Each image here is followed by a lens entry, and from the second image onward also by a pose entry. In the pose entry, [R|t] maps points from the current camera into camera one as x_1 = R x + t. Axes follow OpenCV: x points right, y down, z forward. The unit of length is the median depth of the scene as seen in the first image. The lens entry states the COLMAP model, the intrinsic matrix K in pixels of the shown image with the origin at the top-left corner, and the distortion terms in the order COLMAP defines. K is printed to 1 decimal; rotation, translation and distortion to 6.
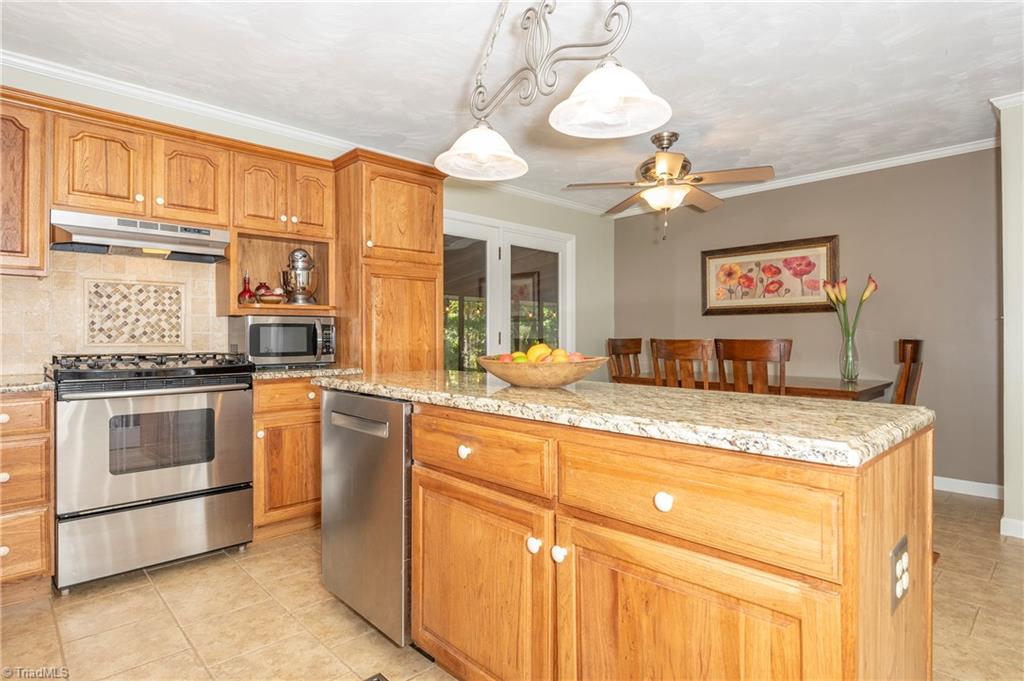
lens RADIAL K [[538.9, 0, 512.0], [0, 538.9, 338.6], [0, 0, 1]] dist [0.002597, -0.000021]
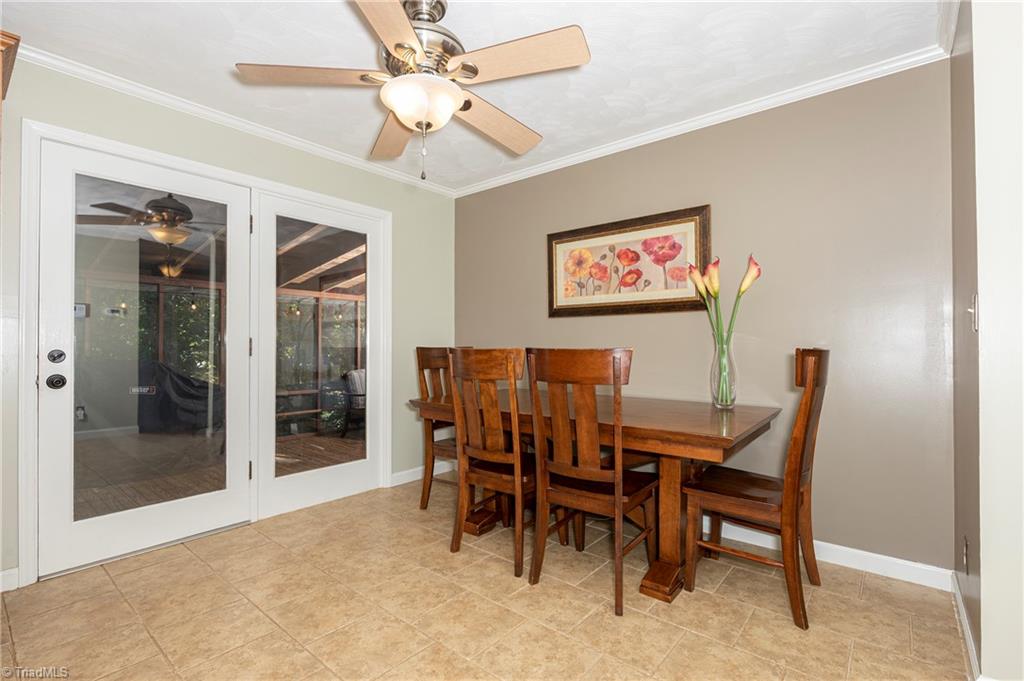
lens RADIAL K [[469.4, 0, 512.5], [0, 469.4, 342.0], [0, 0, 1]] dist [-0.005608, -0.000222]
pose [[0.993298, 0.001685, 0.115571, 0.284415], [-0.000564, 0.999953, -0.009727, -0.000886], [-0.115582, 0.009596, 0.993252, 0.429251]]
